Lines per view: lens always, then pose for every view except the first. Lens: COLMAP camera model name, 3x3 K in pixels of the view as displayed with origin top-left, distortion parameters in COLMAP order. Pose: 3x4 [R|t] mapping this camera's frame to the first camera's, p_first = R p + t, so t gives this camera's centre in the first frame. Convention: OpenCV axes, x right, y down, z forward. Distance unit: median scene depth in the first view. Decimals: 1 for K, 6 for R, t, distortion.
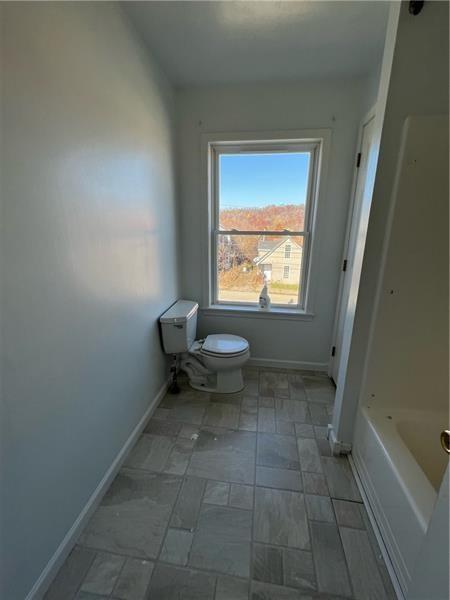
lens RADIAL K [[258.3, 0, 225.0], [0, 258.3, 300.0], [0, 0, 1]] dist [-0.004012, -0.000287]
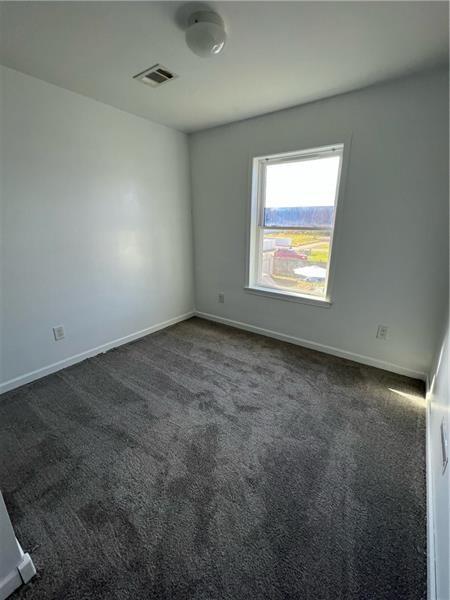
lens RADIAL K [[258.3, 0, 225.0], [0, 258.3, 300.0], [0, 0, 1]] dist [-0.004012, -0.000287]
pose [[0.885054, 0.129520, -0.447105, 0.461004], [-0.123746, 0.991414, 0.042242, 0.062991], [0.448738, 0.017941, 0.893483, -0.218815]]
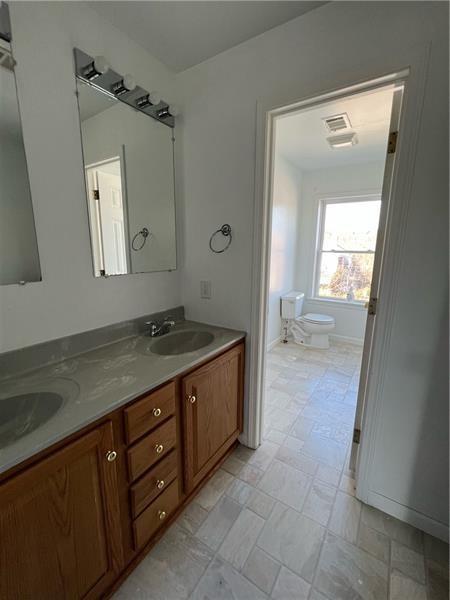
lens RADIAL K [[258.3, 0, 225.0], [0, 258.3, 300.0], [0, 0, 1]] dist [-0.004012, -0.000287]
pose [[0.906656, 0.087197, -0.412760, 0.125398], [-0.118265, 0.991709, -0.050273, 0.205785], [0.404954, 0.094396, 0.909451, -0.726041]]
